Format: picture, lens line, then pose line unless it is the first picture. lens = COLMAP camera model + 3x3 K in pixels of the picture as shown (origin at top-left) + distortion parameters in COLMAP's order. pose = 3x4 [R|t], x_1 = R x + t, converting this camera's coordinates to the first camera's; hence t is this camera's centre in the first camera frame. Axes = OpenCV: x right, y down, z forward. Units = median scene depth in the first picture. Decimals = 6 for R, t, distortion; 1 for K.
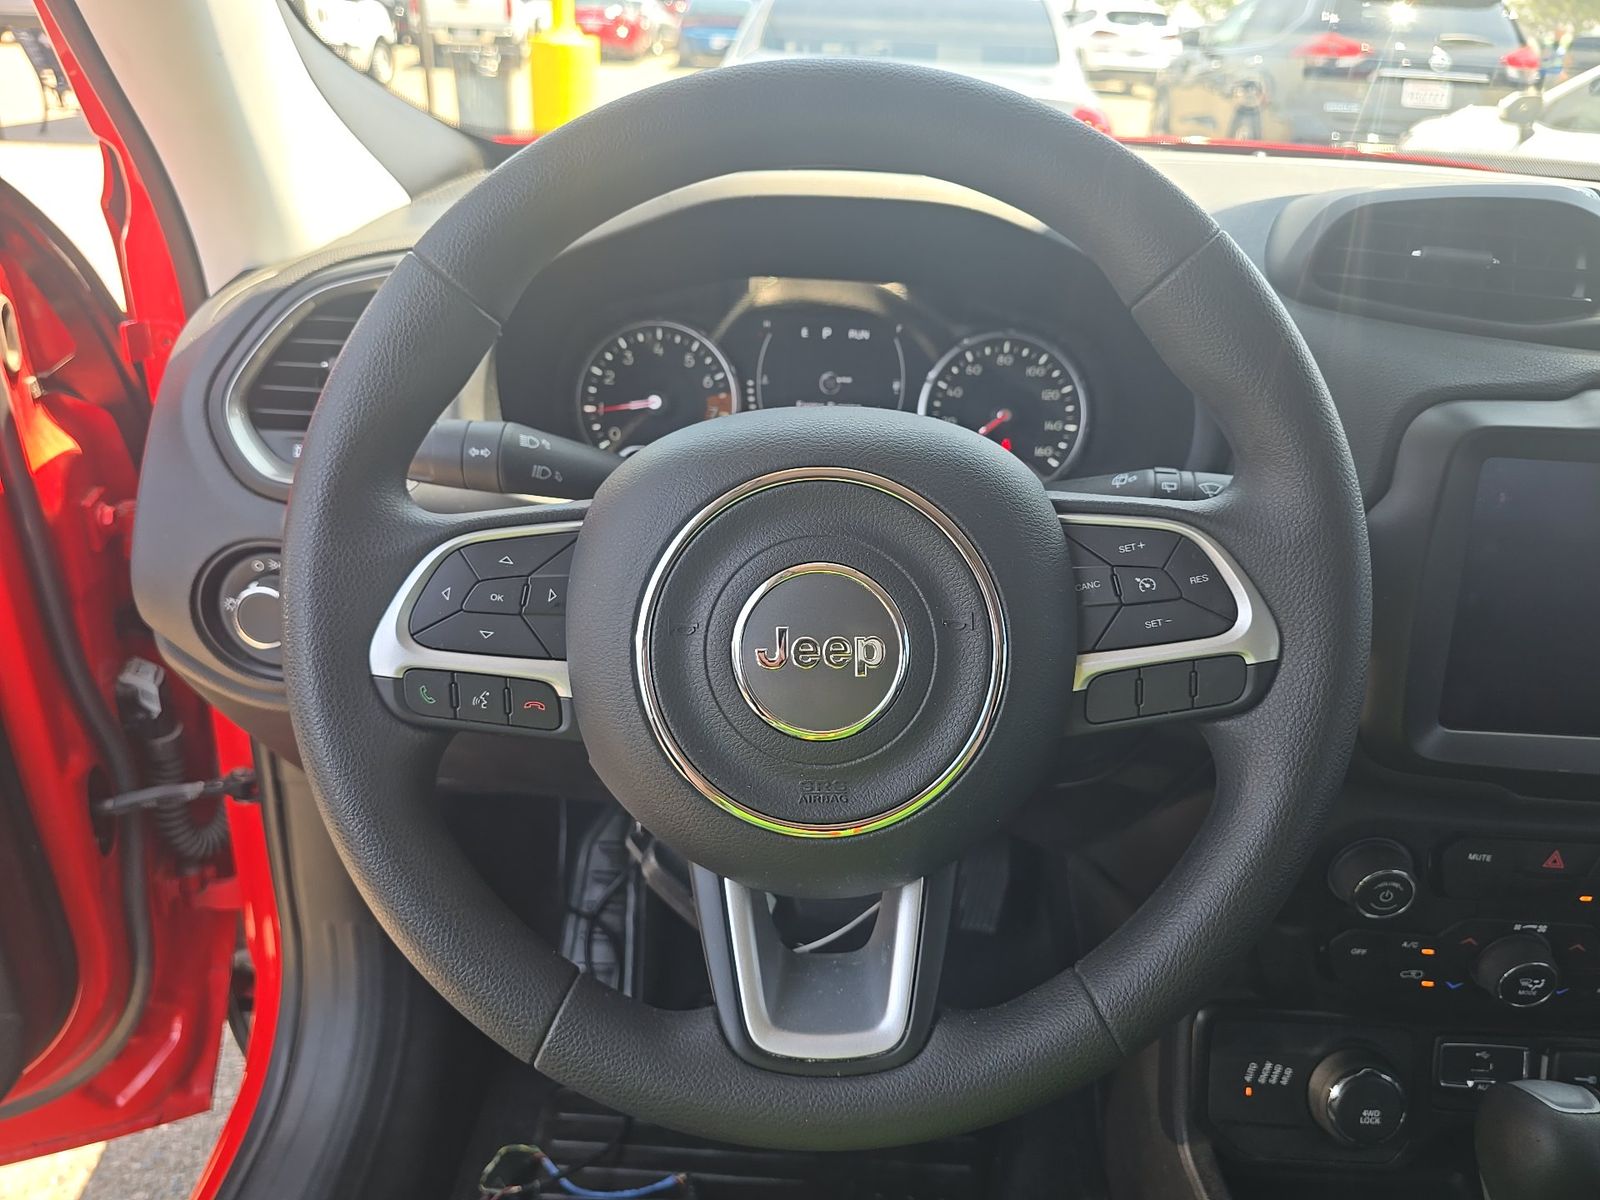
lens RADIAL K [[1099.3, 0, 789.1], [0, 1099.3, 593.5], [0, 0, 1]] dist [0.032654, -0.028225]
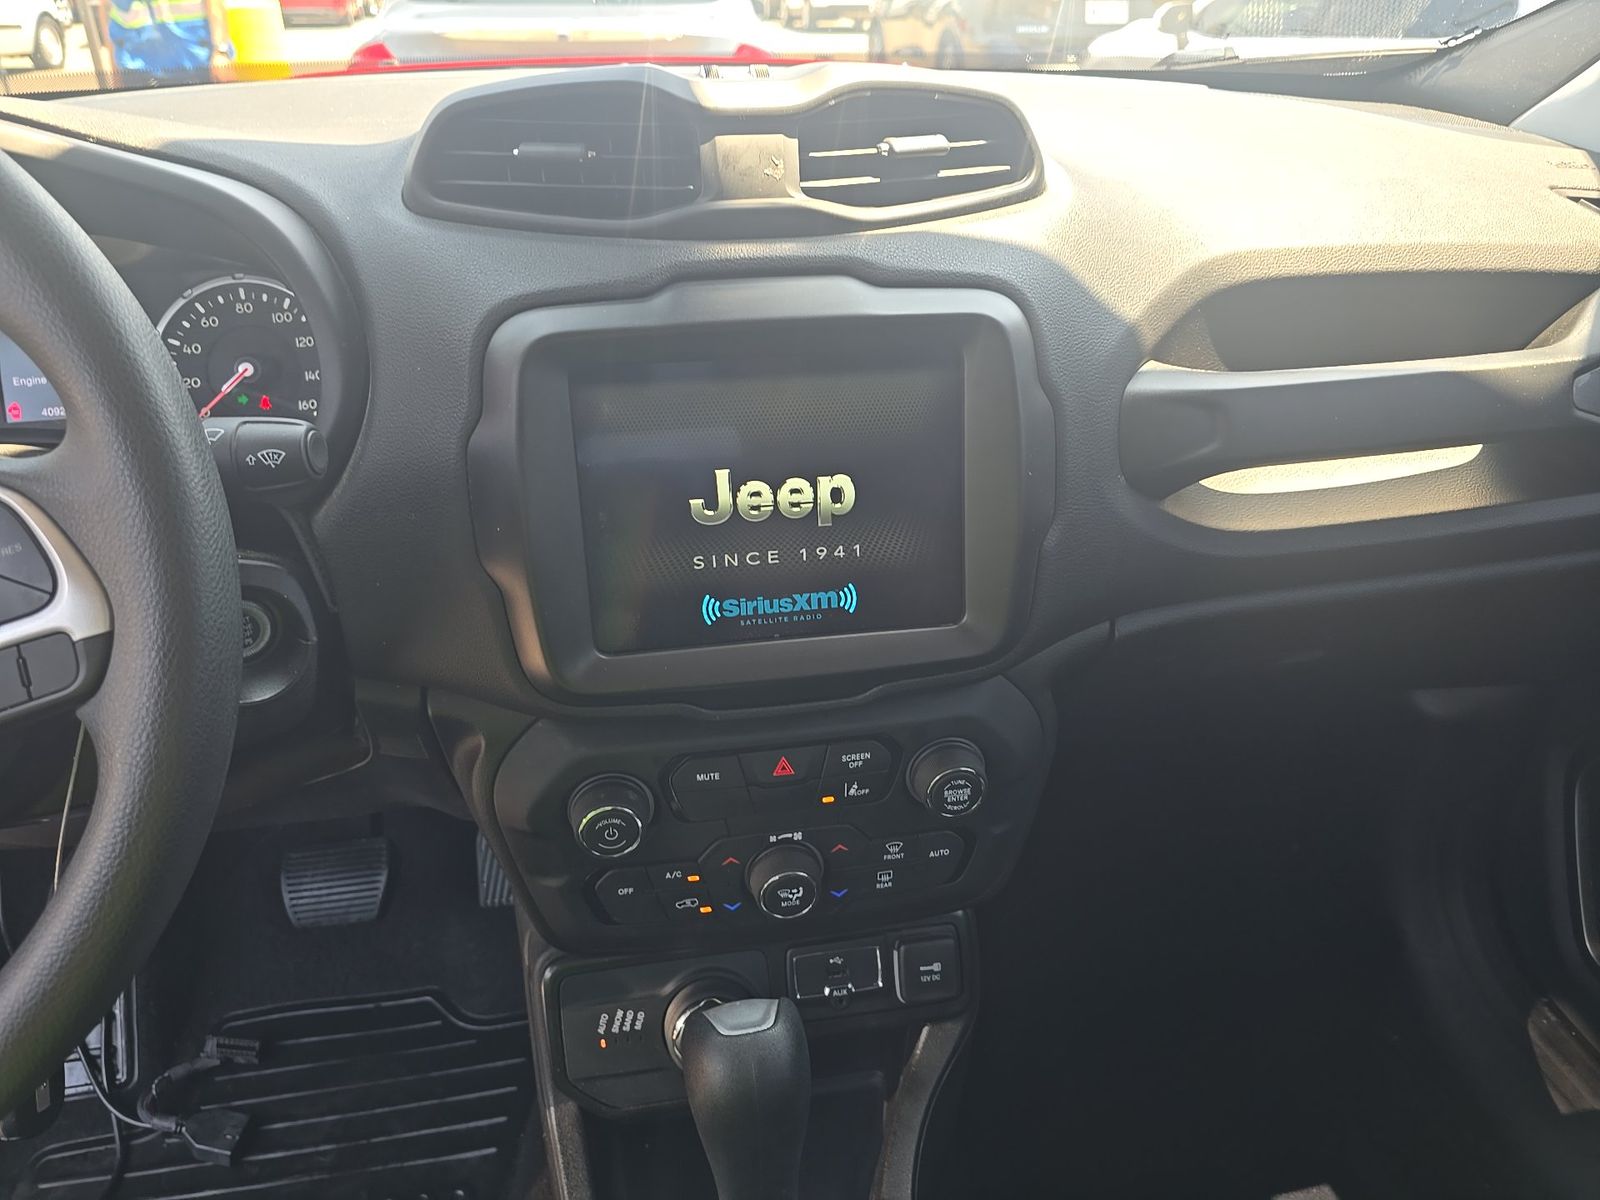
lens RADIAL K [[1099.3, 0, 728.3], [0, 1099.3, 586.1], [0, 0, 1]] dist [0.032654, -0.028225]
pose [[0.980385, -0.135822, 0.142820, 0.425540], [0.131161, 0.990488, 0.041608, 0.028188], [-0.147113, -0.022060, 0.988874, 0.040363]]
